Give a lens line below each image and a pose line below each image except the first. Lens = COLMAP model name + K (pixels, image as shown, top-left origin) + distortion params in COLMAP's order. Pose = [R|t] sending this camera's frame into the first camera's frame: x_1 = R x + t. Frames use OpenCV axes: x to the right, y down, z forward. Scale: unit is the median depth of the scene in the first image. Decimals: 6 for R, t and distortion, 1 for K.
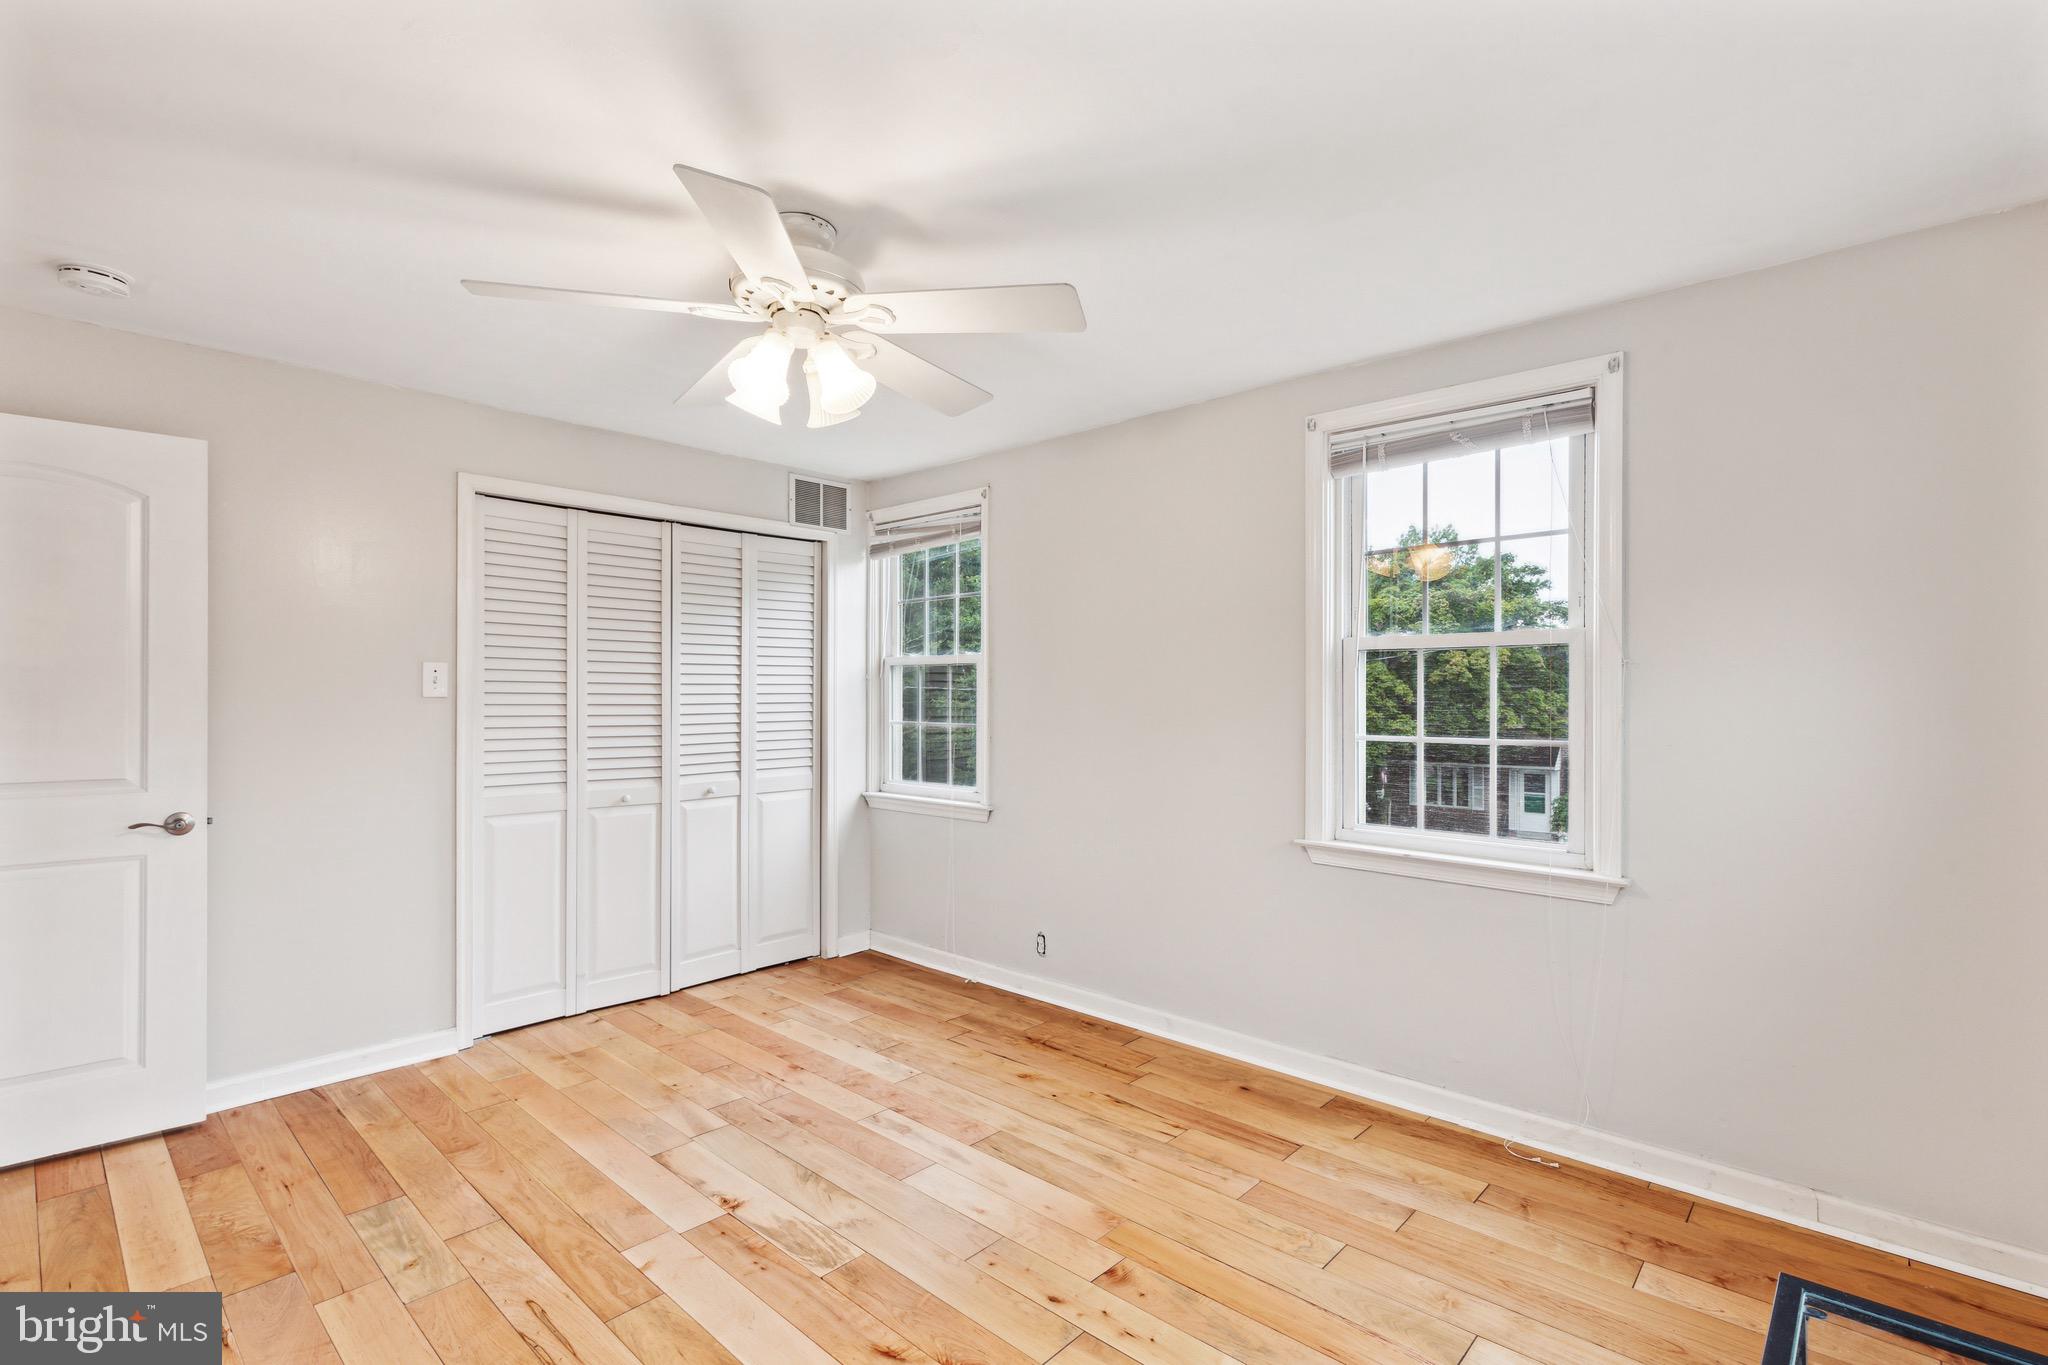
lens RADIAL K [[955.9, 0, 1019.2], [0, 955.9, 684.1], [0, 0, 1]] dist [0.012313, -0.003623]
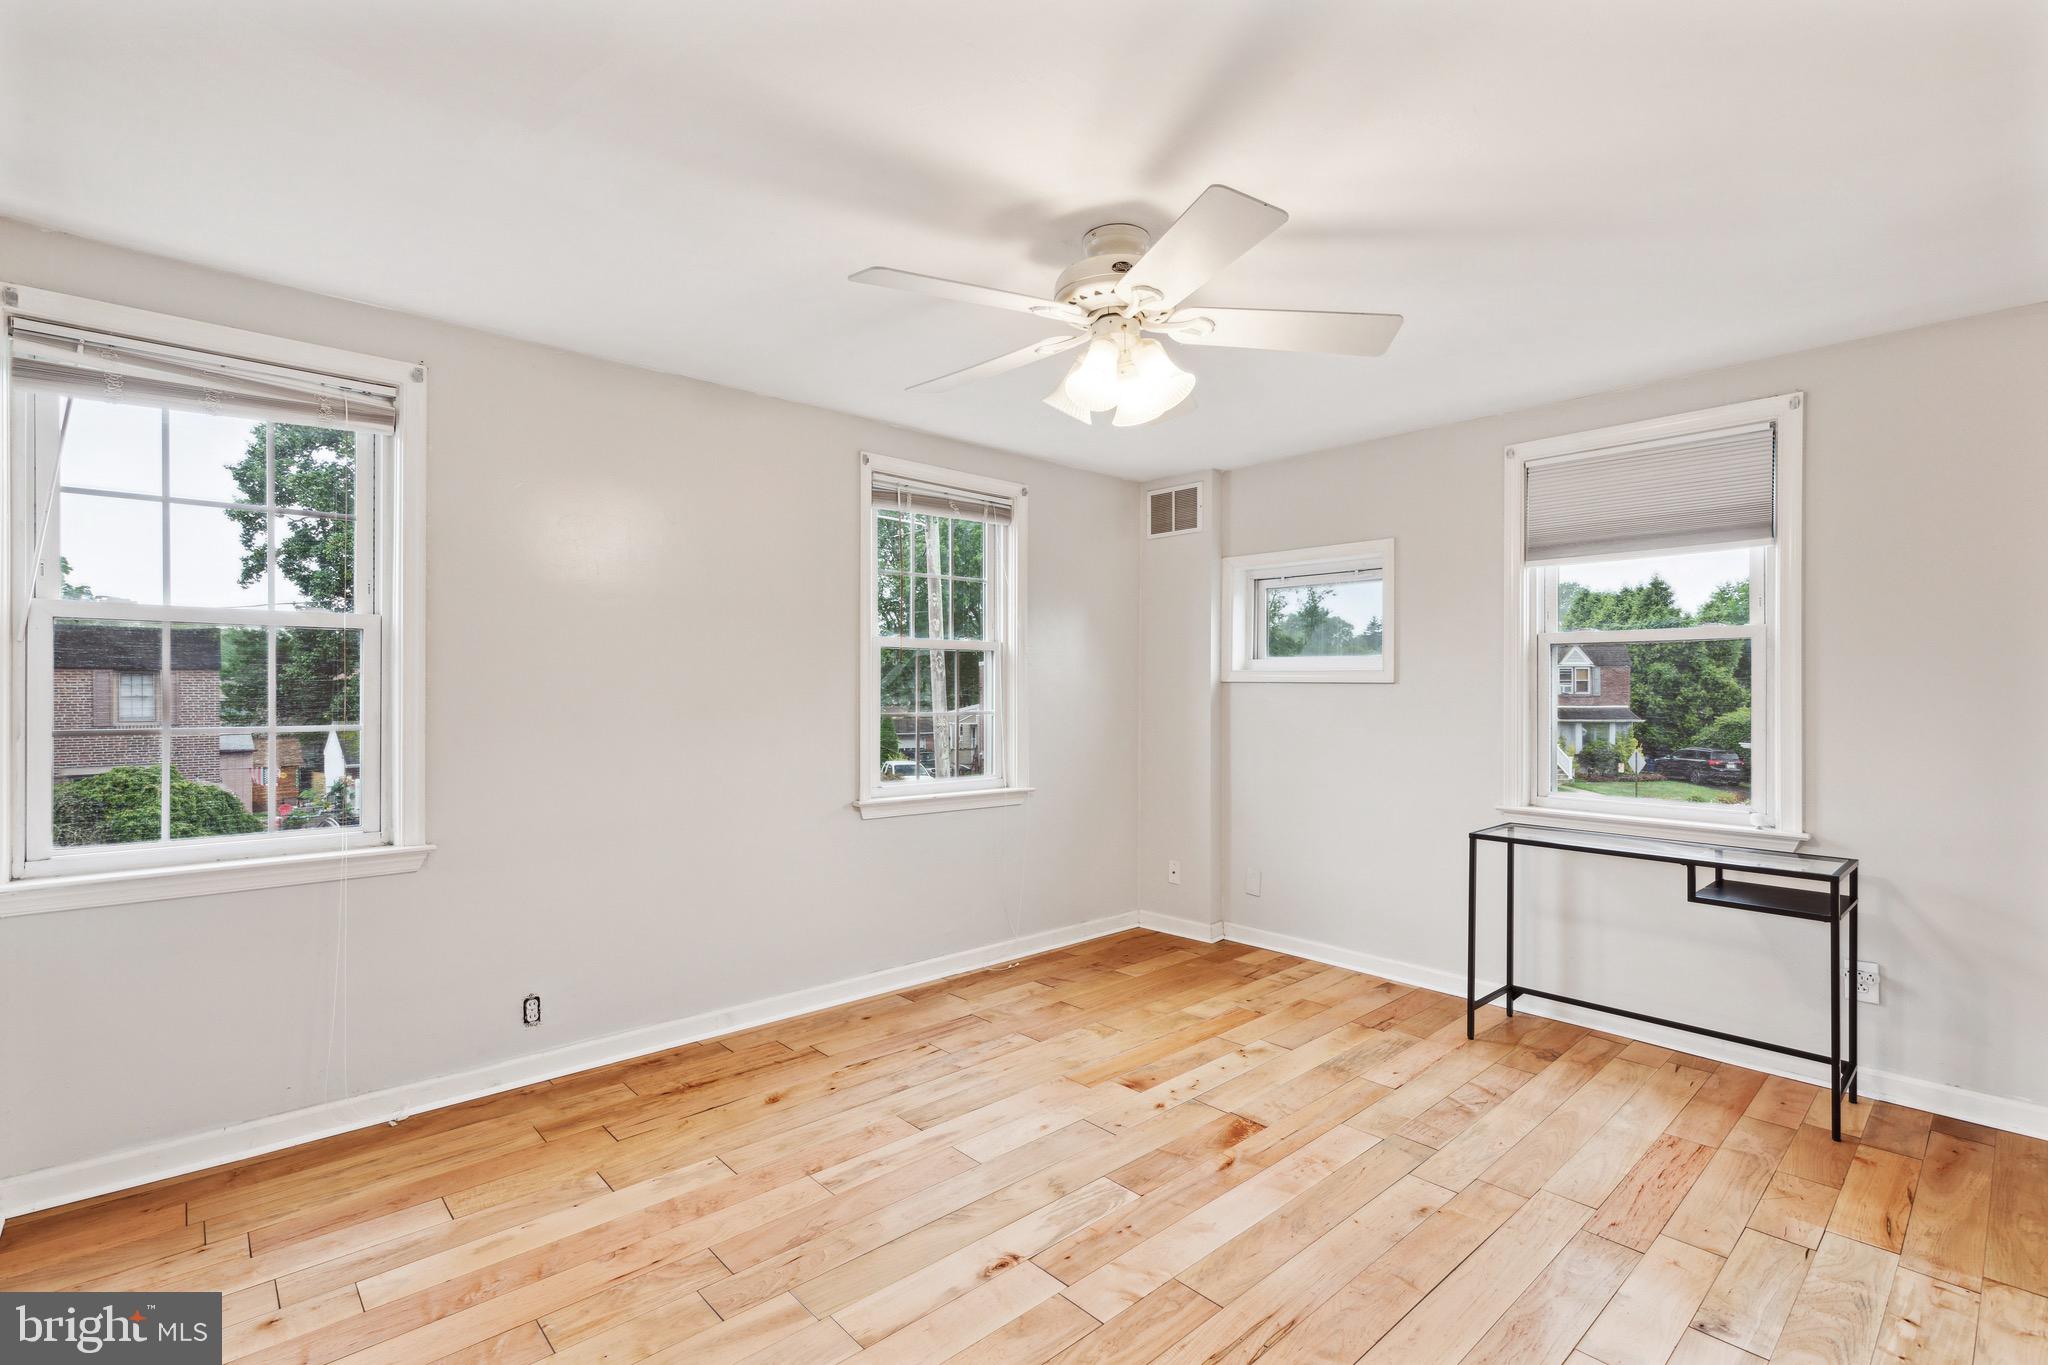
lens RADIAL K [[955.9, 0, 1026.4], [0, 955.9, 694.2], [0, 0, 1]] dist [0.012313, -0.003623]
pose [[0.071000, -0.007313, 0.997450, -0.918896], [-0.013075, 0.999880, 0.008261, 0.014011], [-0.997391, -0.013628, 0.070895, 0.730811]]
